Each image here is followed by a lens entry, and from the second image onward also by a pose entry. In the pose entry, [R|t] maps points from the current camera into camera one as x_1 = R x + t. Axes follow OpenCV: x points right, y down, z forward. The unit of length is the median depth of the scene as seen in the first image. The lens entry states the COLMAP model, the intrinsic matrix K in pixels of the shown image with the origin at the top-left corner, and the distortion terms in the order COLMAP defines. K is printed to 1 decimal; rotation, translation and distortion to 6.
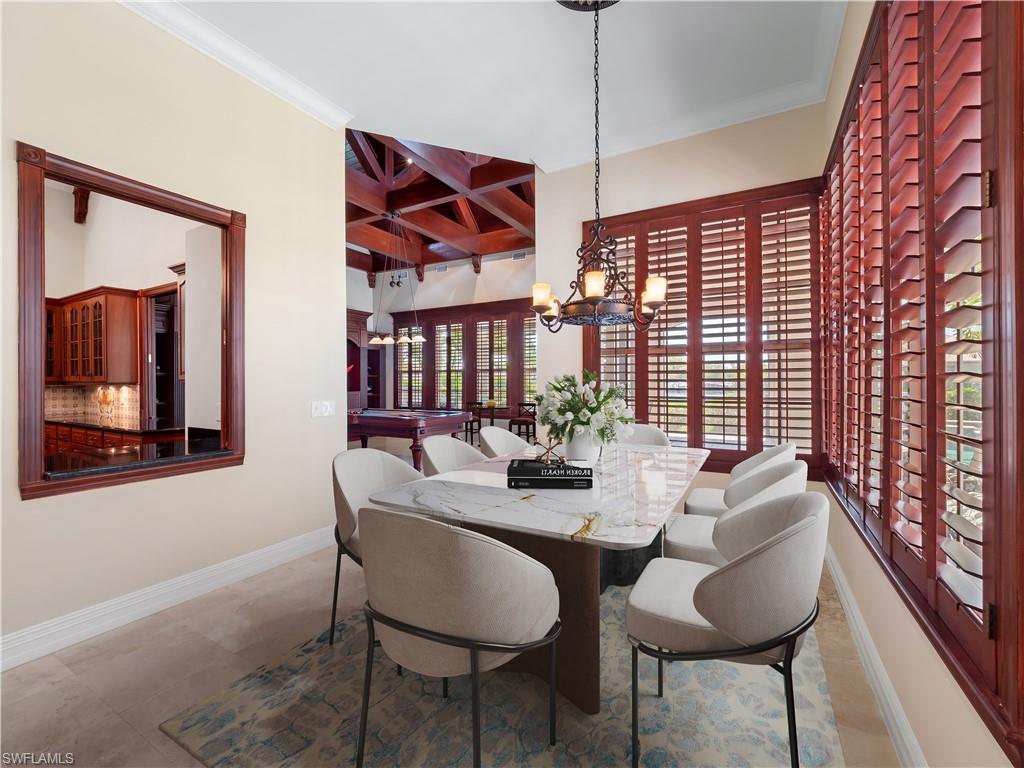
lens RADIAL K [[438.0, 0, 512.0], [0, 438.0, 384.0], [0, 0, 1]] dist [-0.000525, -0.012450]
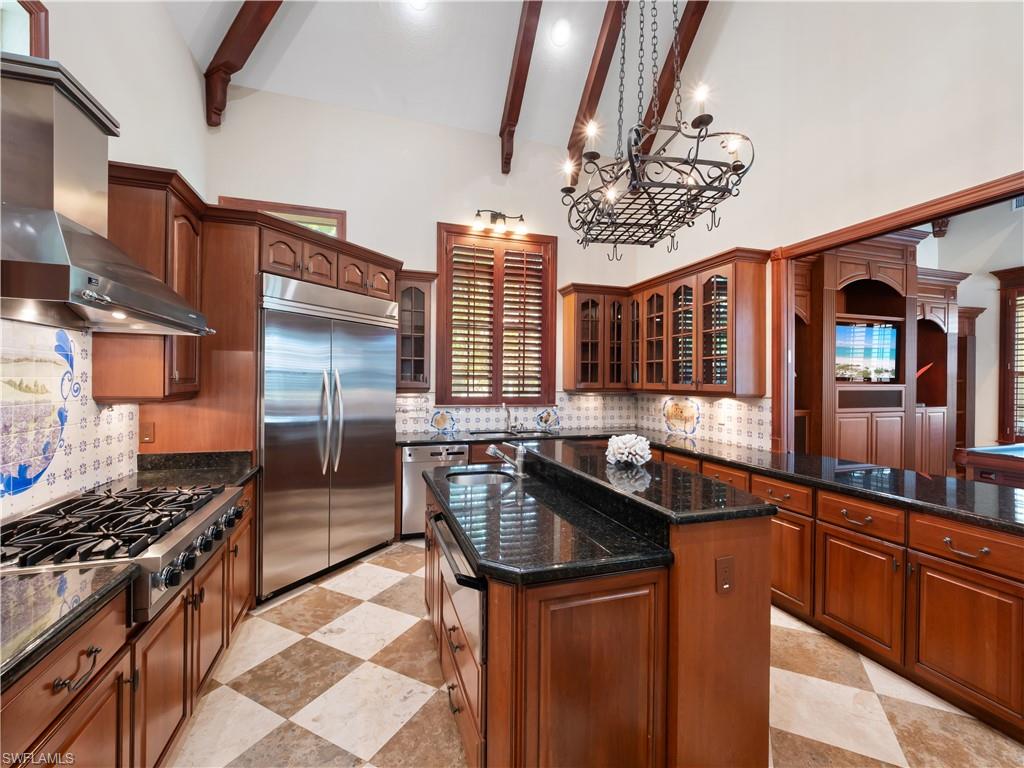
lens RADIAL K [[438.0, 0, 512.0], [0, 438.0, 384.0], [0, 0, 1]] dist [-0.000525, -0.012450]
pose [[0.735547, 0.012842, -0.677351, -0.637495], [-0.007958, 0.999915, 0.010315, -0.021738], [0.677426, -0.002197, 0.735587, 0.237612]]
